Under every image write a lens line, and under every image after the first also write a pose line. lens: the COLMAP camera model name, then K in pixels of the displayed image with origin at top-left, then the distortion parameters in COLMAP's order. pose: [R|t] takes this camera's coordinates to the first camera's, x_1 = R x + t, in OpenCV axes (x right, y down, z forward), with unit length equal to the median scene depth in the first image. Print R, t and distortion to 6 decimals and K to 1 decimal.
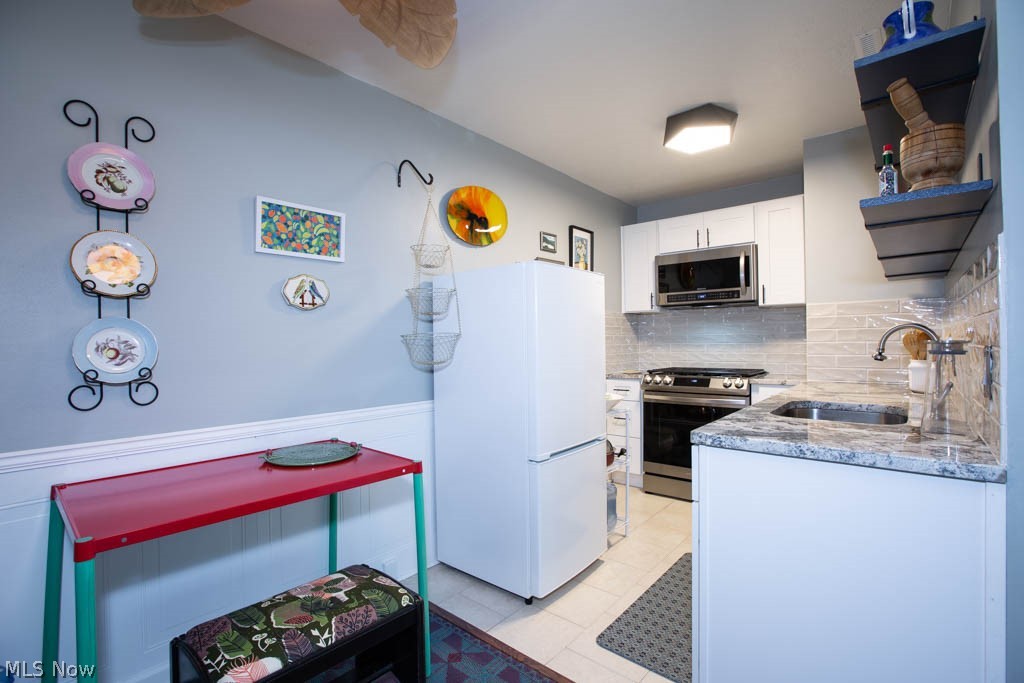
lens RADIAL K [[458.2, 0, 514.1], [0, 458.2, 341.2], [0, 0, 1]] dist [-0.053282, 0.014394]
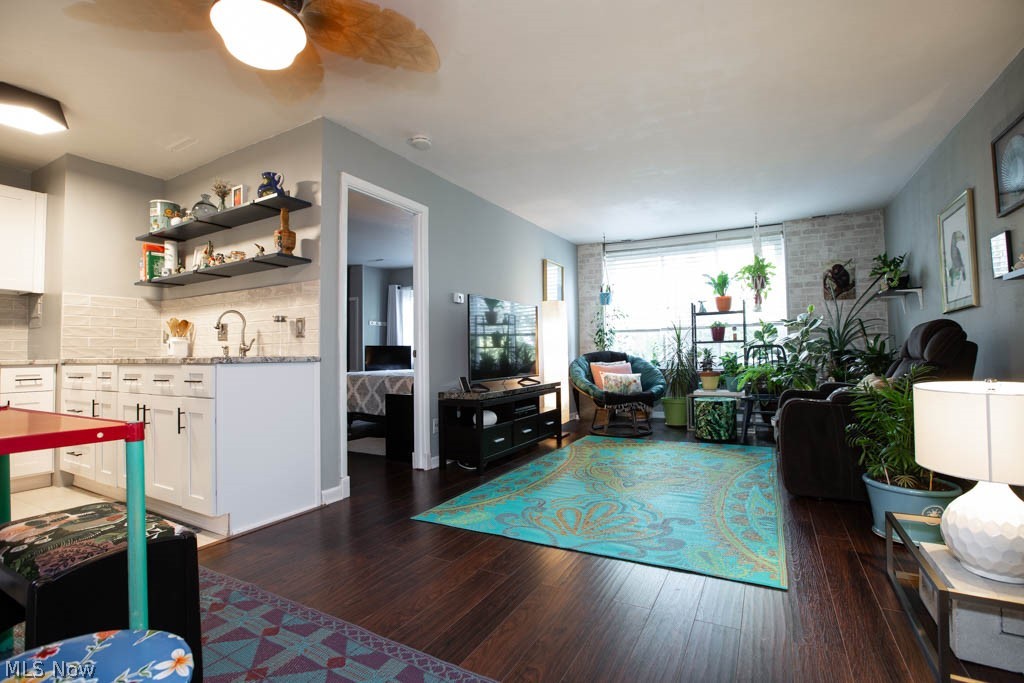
lens RADIAL K [[482.2, 0, 510.2], [0, 482.2, 339.2], [0, 0, 1]] dist [-0.047110, 0.023135]
pose [[-0.211633, 0.046705, 0.976233, -0.616075], [0.015354, 0.998893, -0.044461, 0.086243], [-0.977229, 0.005579, -0.212115, 0.099635]]
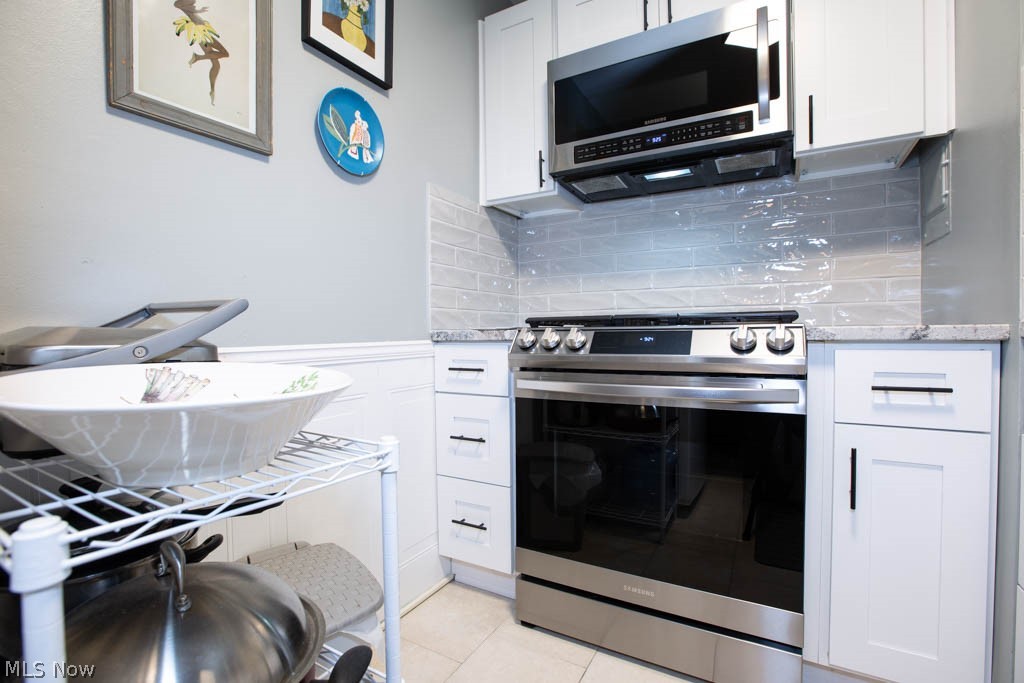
lens RADIAL K [[458.2, 0, 514.1], [0, 458.2, 341.2], [0, 0, 1]] dist [-0.053282, 0.014394]
pose [[0.979814, -0.000086, 0.199914, 0.203753], [-0.003569, 0.999833, 0.017921, 0.077066], [-0.199882, -0.018273, 0.979650, 0.616052]]
